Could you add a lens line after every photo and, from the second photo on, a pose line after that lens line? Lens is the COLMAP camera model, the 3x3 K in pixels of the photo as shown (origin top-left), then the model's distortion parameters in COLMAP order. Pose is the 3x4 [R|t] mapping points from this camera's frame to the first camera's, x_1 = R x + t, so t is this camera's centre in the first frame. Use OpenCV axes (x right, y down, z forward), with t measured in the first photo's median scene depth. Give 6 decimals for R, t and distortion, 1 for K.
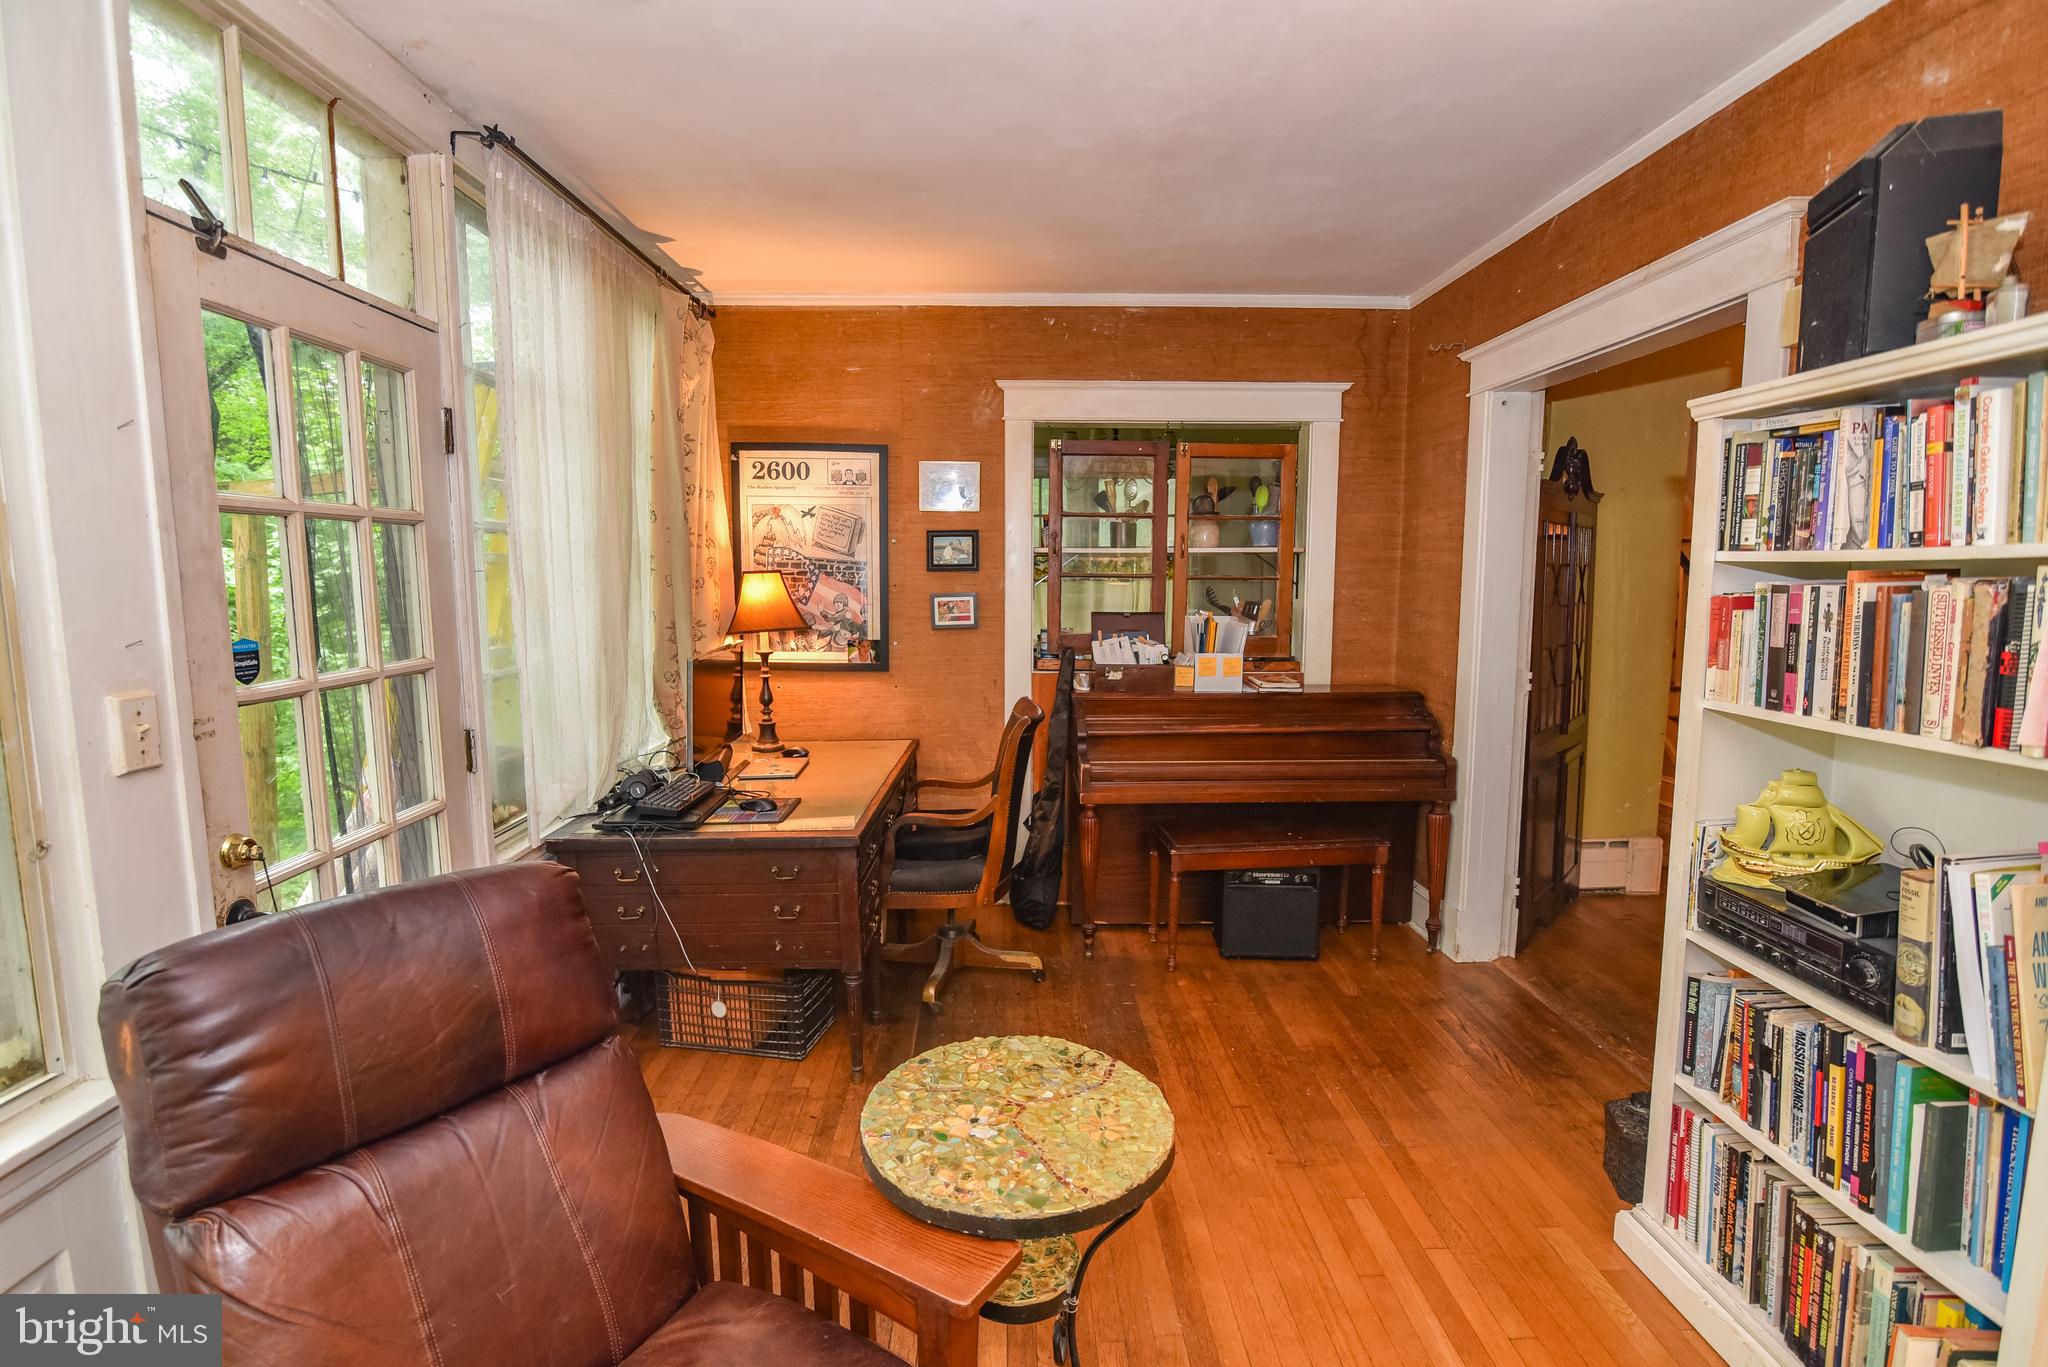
lens RADIAL K [[969.0, 0, 1025.6], [0, 969.0, 669.9], [0, 0, 1]] dist [-0.019144, -0.000155]
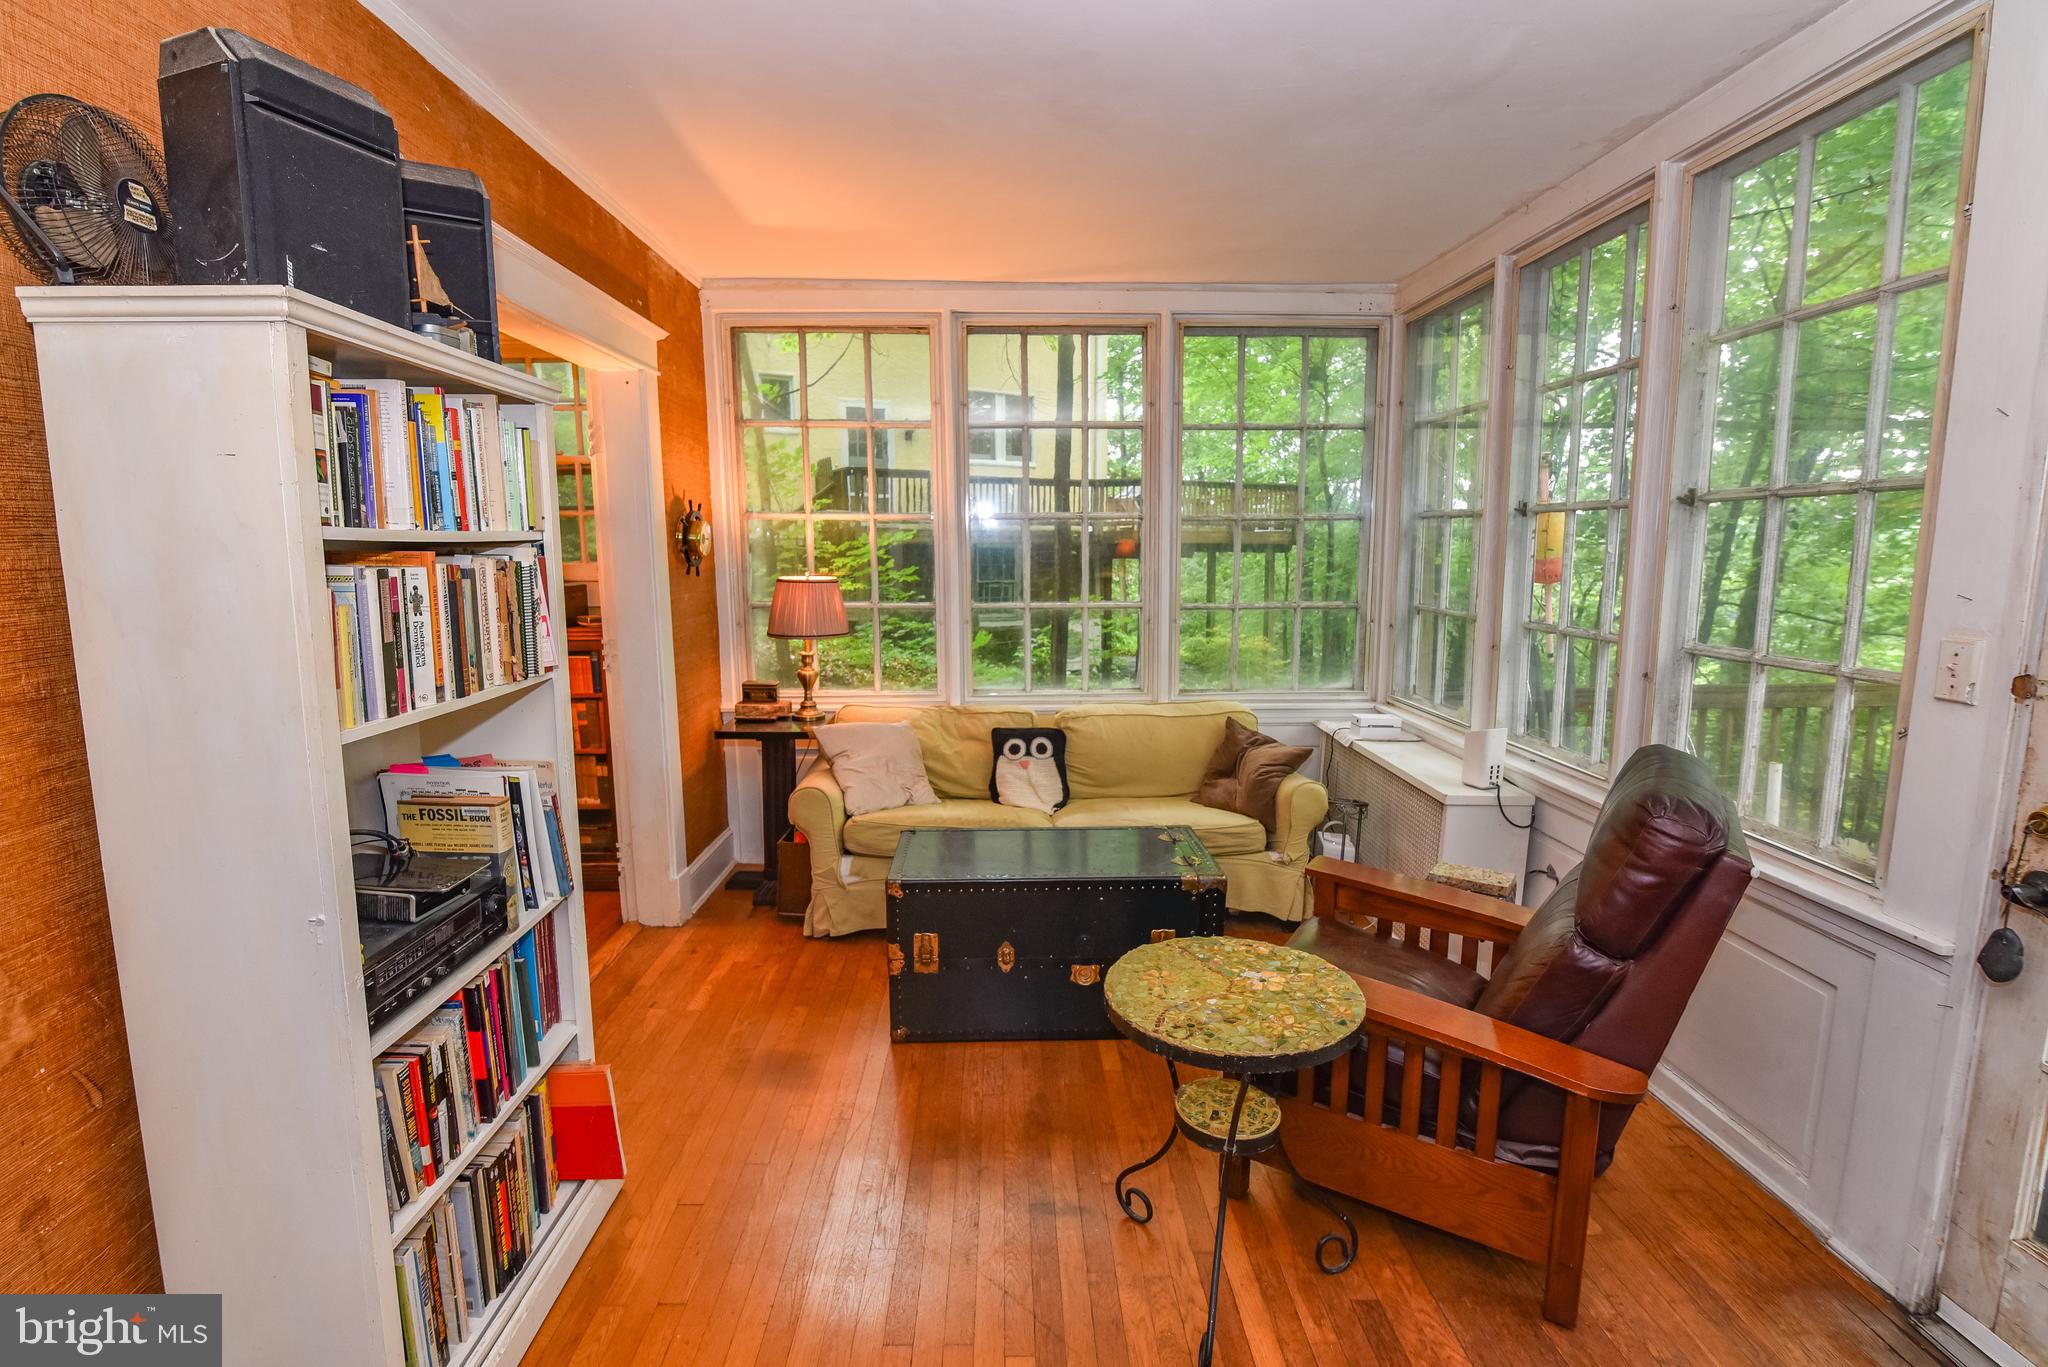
lens RADIAL K [[969.0, 0, 1026.6], [0, 969.0, 681.0], [0, 0, 1]] dist [-0.019144, -0.000155]
pose [[-0.999932, 0.011642, -0.000864, 0.234401], [0.011090, 0.970442, 0.241079, -0.204802], [0.003645, 0.241053, -0.970505, 1.975710]]
